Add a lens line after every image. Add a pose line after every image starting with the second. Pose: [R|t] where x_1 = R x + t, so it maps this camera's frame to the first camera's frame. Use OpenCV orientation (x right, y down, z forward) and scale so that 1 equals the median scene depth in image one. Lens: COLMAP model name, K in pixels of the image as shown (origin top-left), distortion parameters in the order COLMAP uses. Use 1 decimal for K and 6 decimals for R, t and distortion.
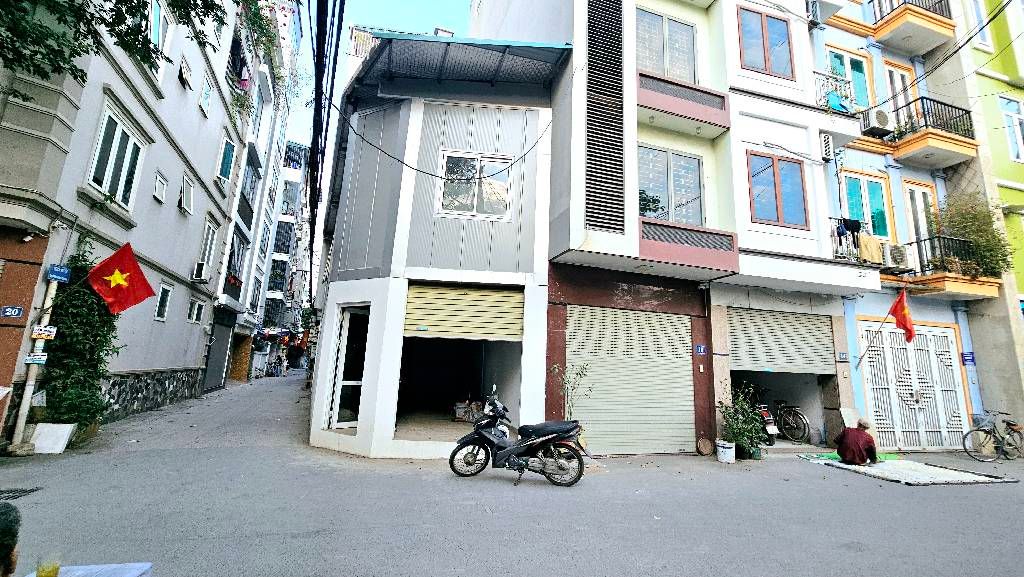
lens RADIAL K [[407.3, 0, 508.7], [0, 407.3, 289.7], [0, 0, 1]] dist [-0.002304, 0.000085]
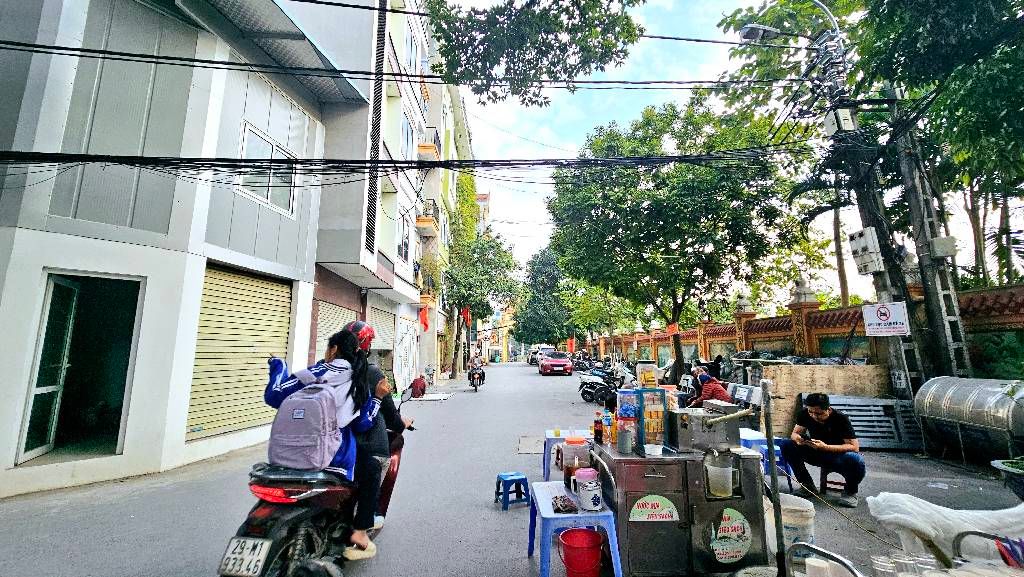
lens RADIAL K [[407.3, 0, 508.7], [0, 407.3, 289.7], [0, 0, 1]] dist [-0.002304, 0.000085]
pose [[0.261708, 0.105410, 0.959374, -0.916473], [-0.169767, 0.983547, -0.061756, -0.016947], [-0.950099, -0.146708, 0.275297, 0.145778]]
